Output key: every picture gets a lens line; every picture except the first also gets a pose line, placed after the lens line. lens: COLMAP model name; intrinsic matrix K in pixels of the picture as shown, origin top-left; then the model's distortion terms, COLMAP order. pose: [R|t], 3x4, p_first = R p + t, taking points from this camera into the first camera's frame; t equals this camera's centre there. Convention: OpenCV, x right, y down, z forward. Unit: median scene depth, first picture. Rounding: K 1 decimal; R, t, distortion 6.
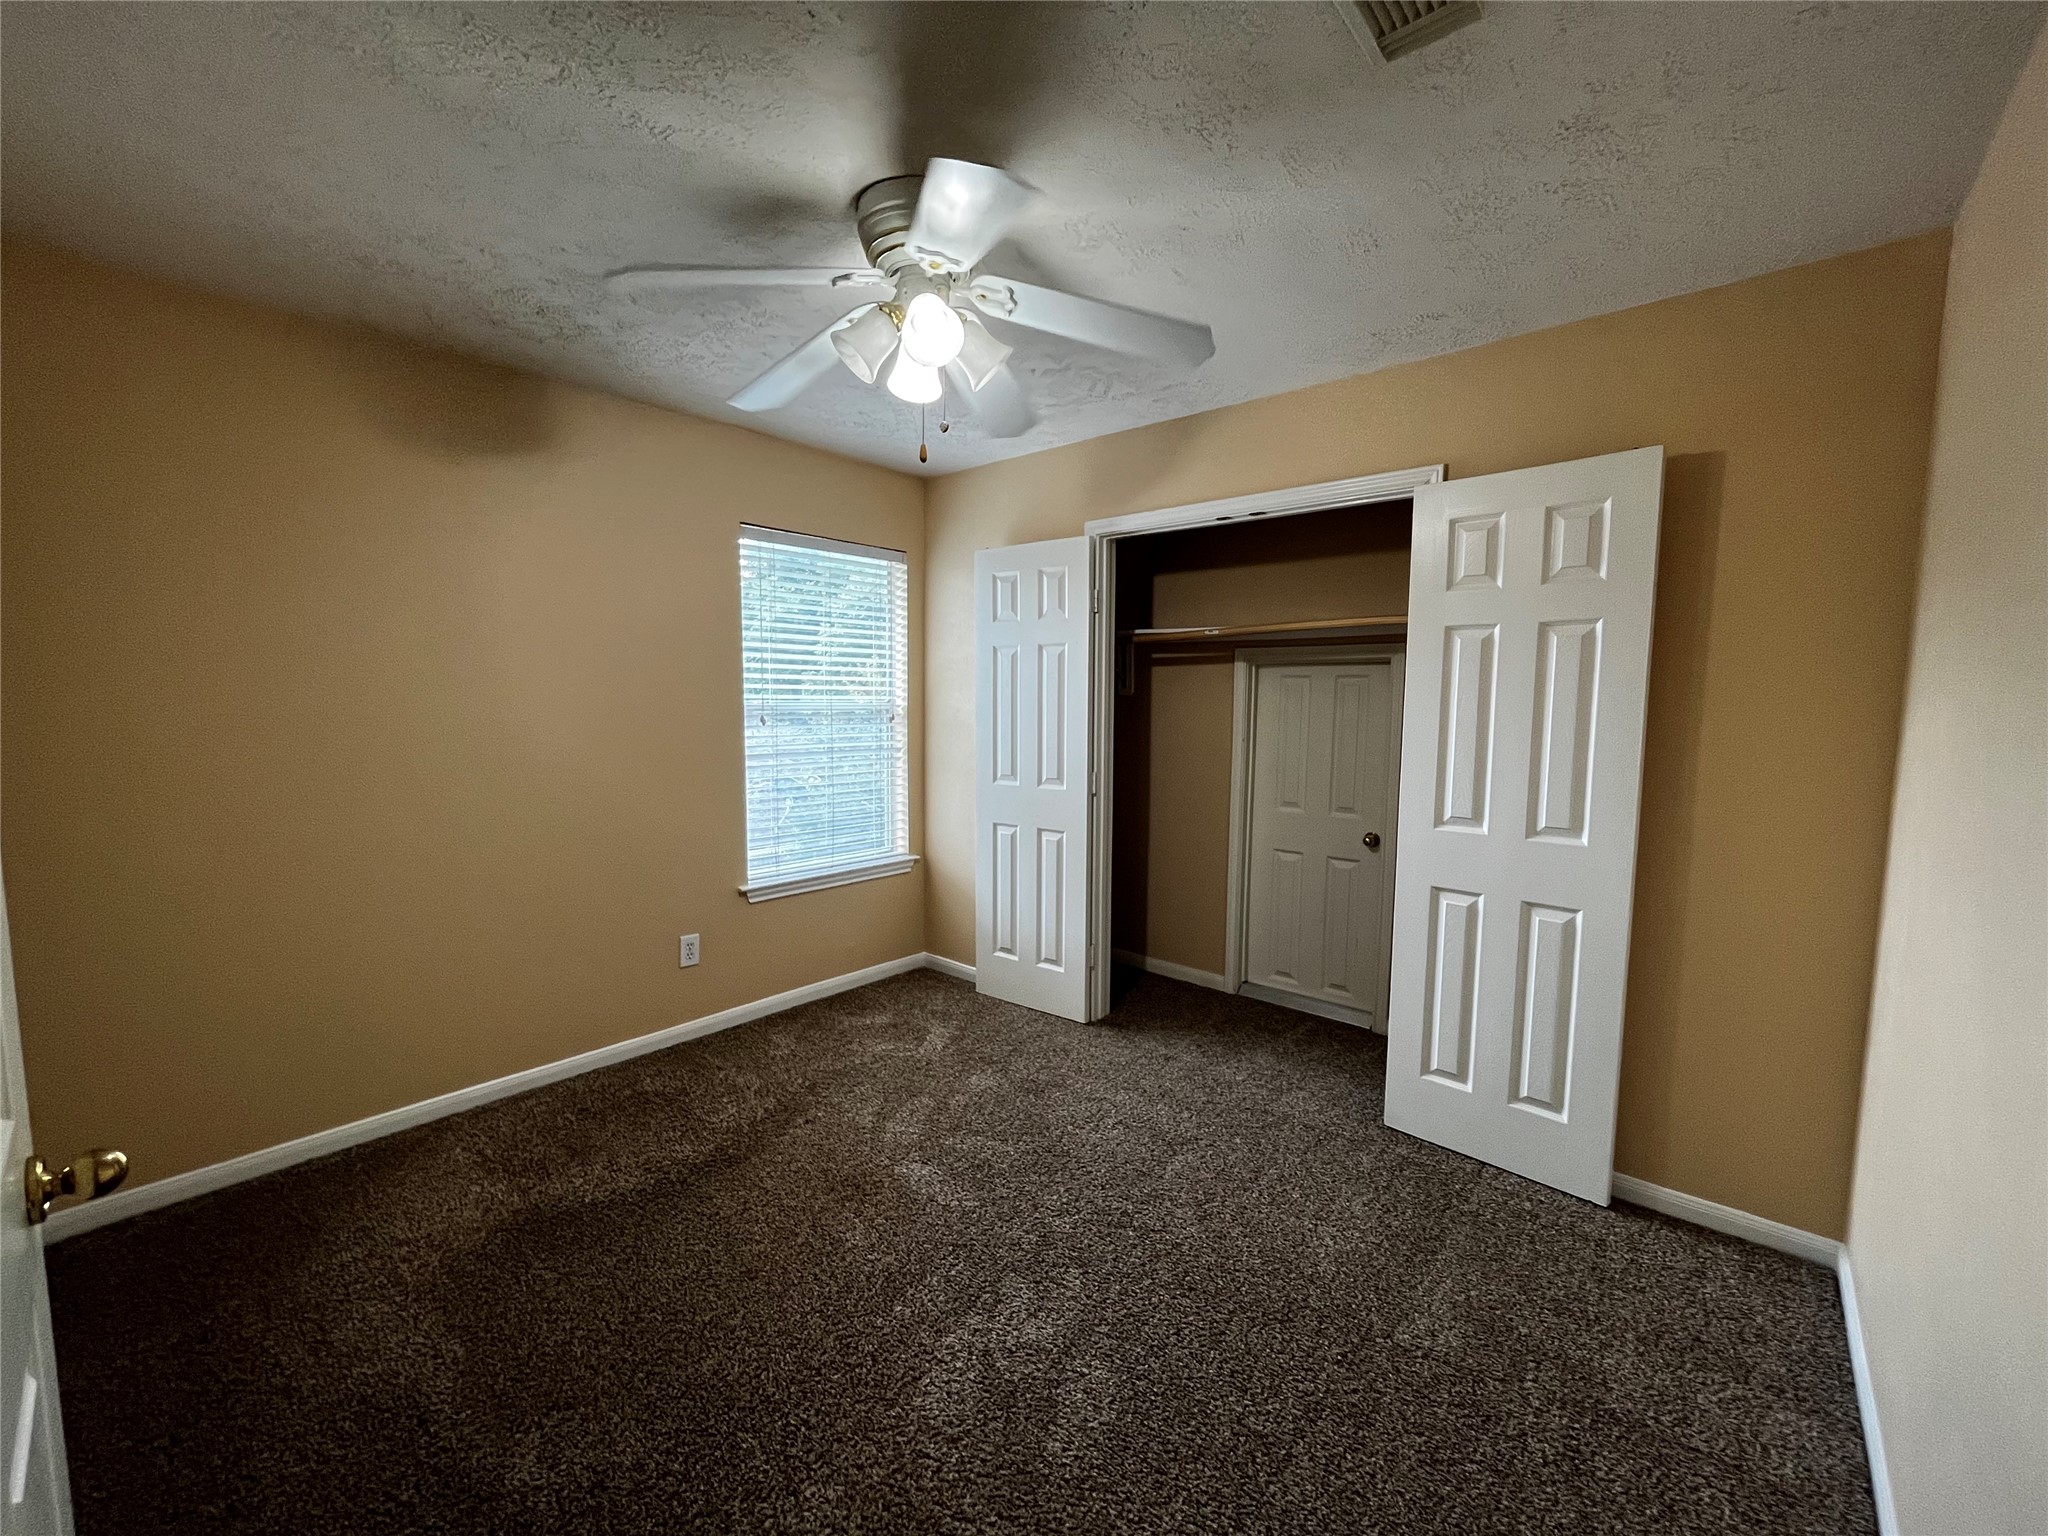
lens RADIAL K [[829.8, 0, 1021.4], [0, 829.8, 771.4], [0, 0, 1]] dist [-0.000047, -0.000110]
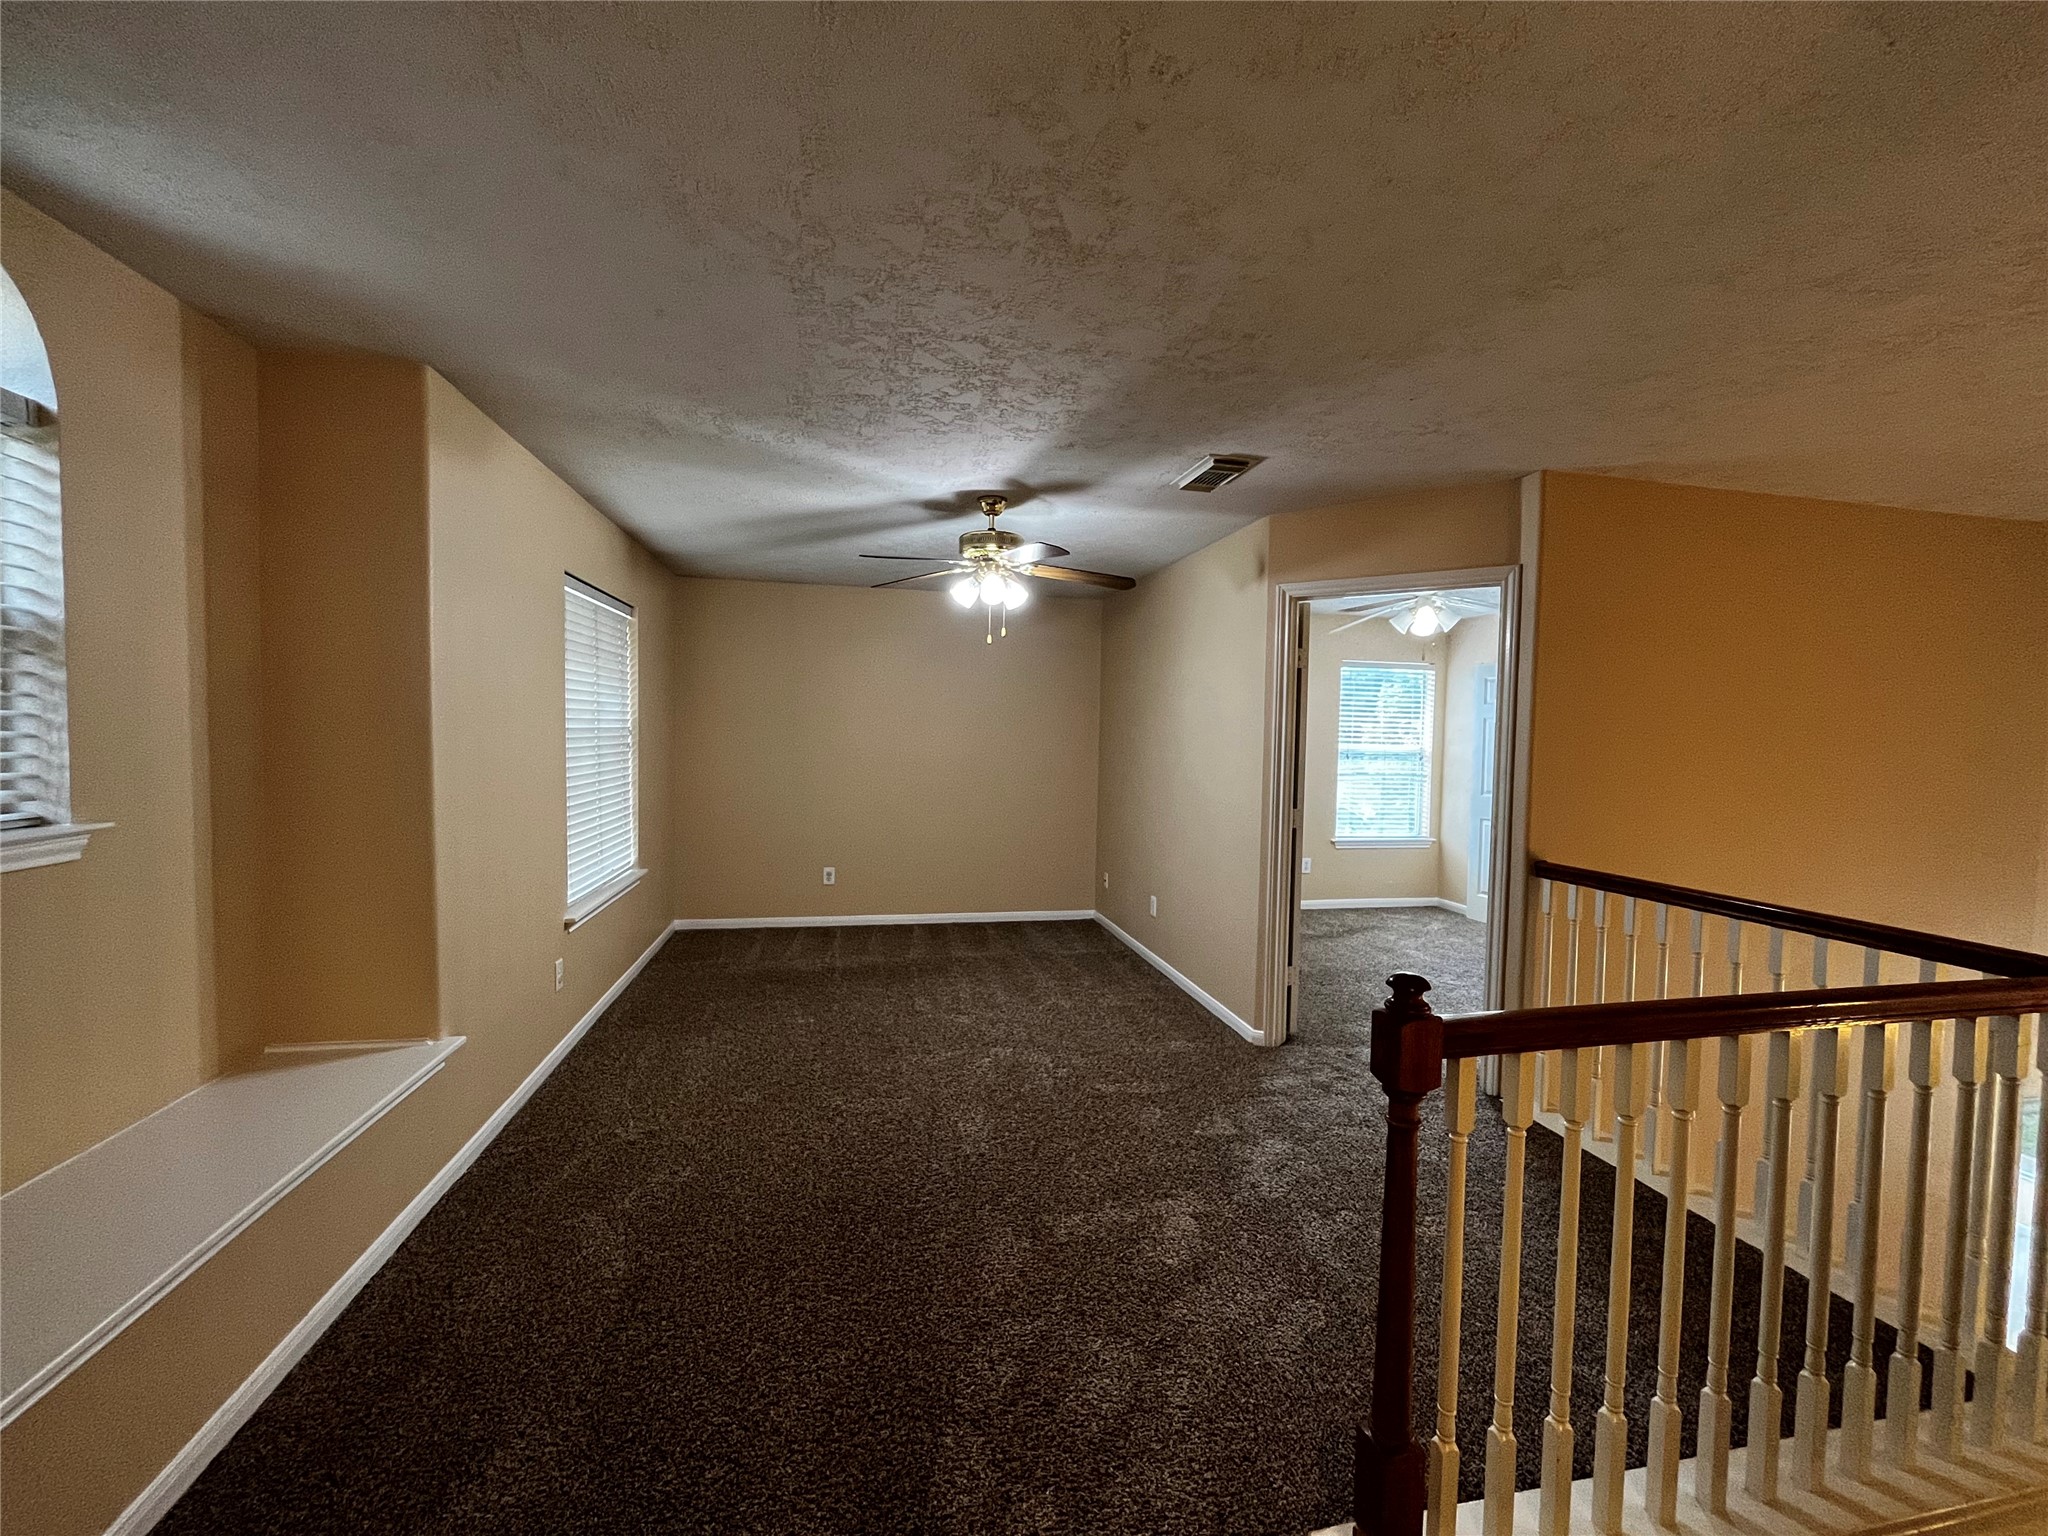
lens RADIAL K [[829.8, 0, 1021.0], [0, 829.8, 769.1], [0, 0, 1]] dist [-0.000047, -0.000110]
pose [[0.801155, 0.035003, -0.597433, 0.213376], [-0.070515, 0.996855, -0.036156, 0.082044], [0.594288, 0.071094, 0.801104, -0.906694]]
